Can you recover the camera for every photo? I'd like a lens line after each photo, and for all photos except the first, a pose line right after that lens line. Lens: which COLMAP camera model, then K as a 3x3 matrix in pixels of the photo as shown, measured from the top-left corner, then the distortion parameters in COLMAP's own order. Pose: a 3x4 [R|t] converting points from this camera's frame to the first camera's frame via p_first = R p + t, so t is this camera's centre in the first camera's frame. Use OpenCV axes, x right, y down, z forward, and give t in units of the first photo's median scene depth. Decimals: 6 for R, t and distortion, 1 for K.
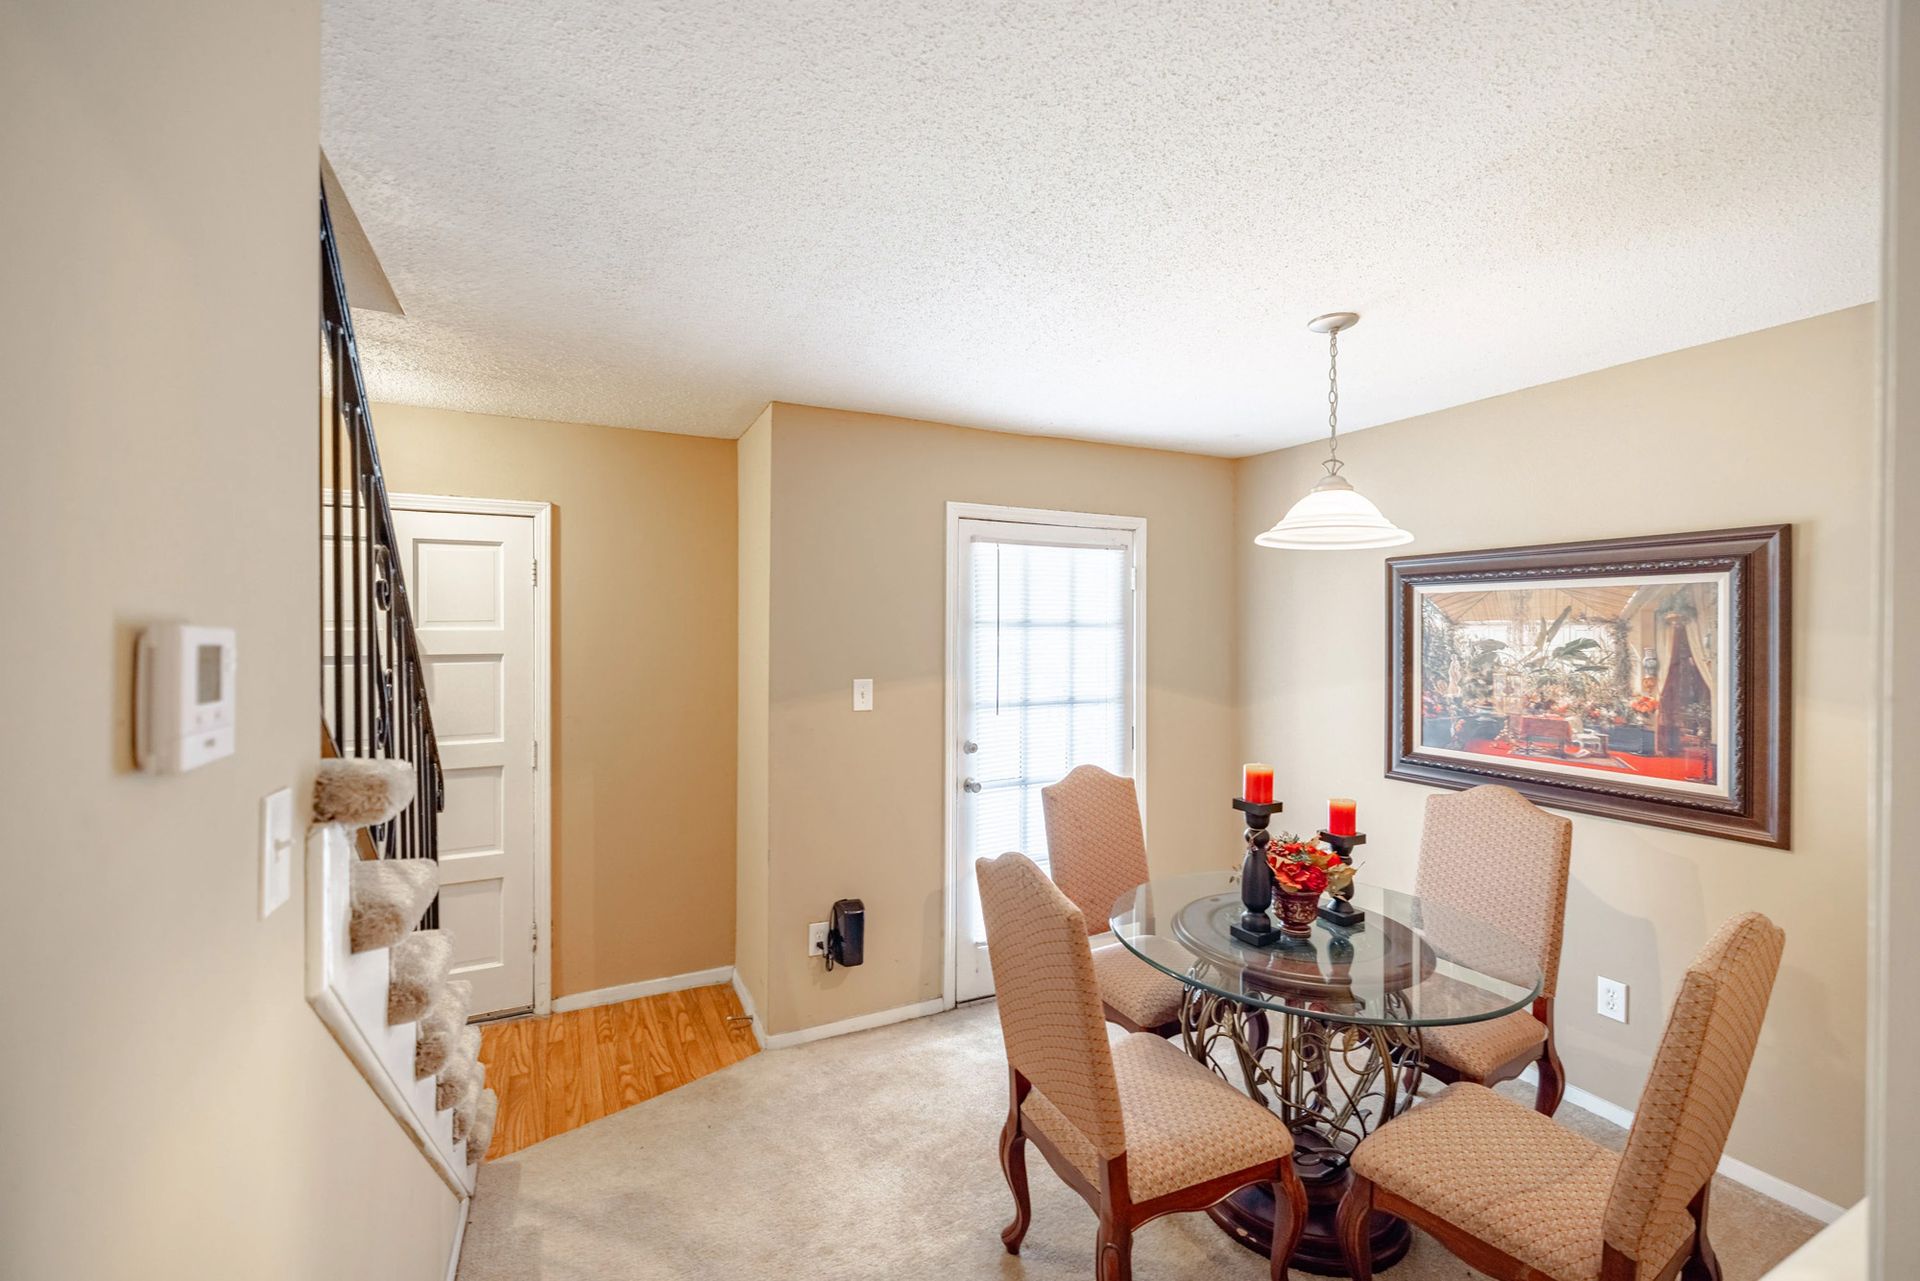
lens RADIAL K [[801.5, 0, 954.0], [0, 801.5, 637.5], [0, 0, 1]] dist [-0.000344, -0.001576]
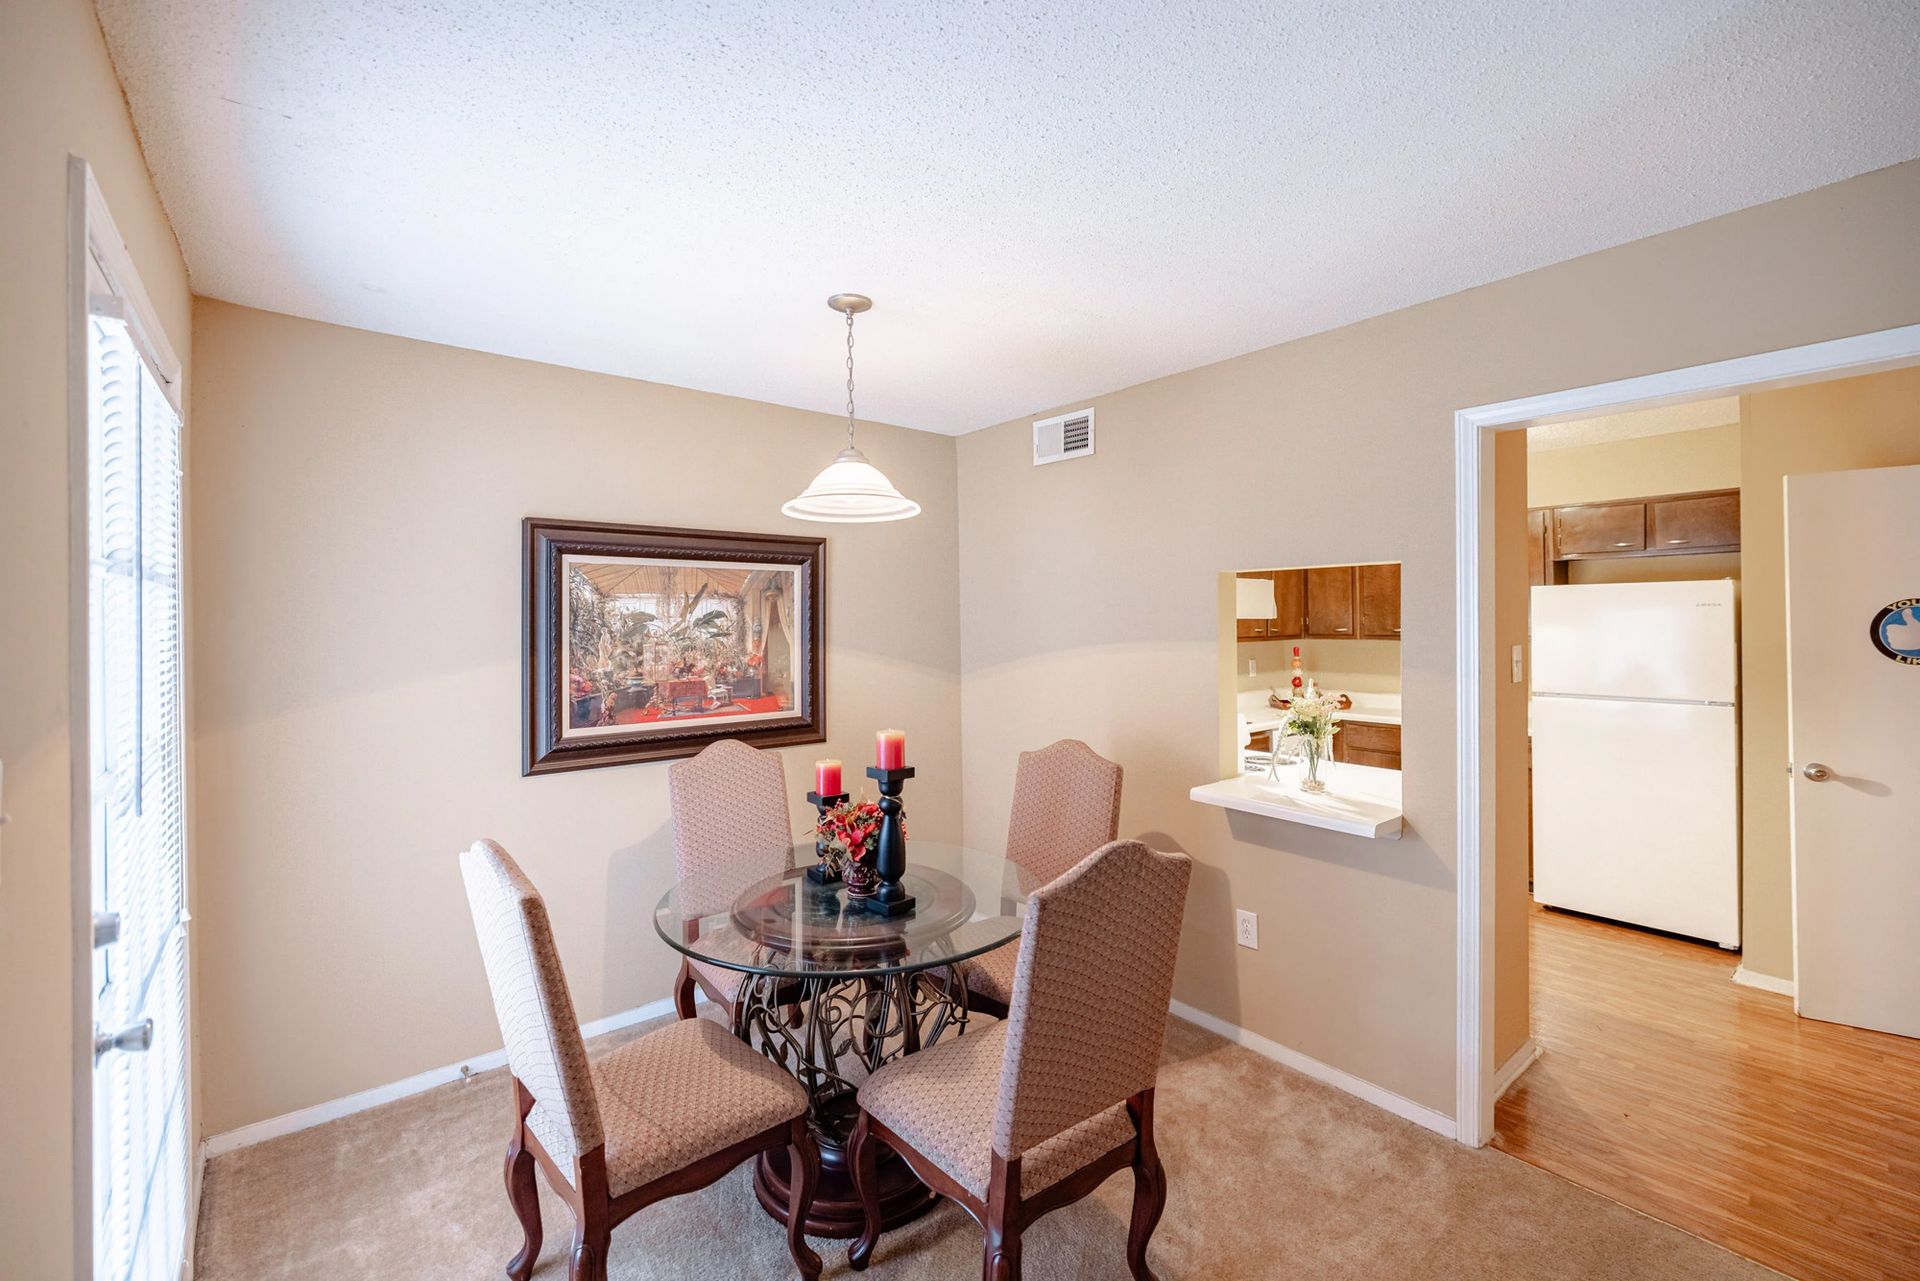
lens RADIAL K [[801.5, 0, 931.8], [0, 801.5, 619.9], [0, 0, 1]] dist [-0.000344, -0.001576]
pose [[-0.207691, 0.000392, 0.978194, -0.450384], [0.015283, 0.999879, 0.002844, 0.016372], [-0.978075, 0.015541, -0.207671, 0.893220]]
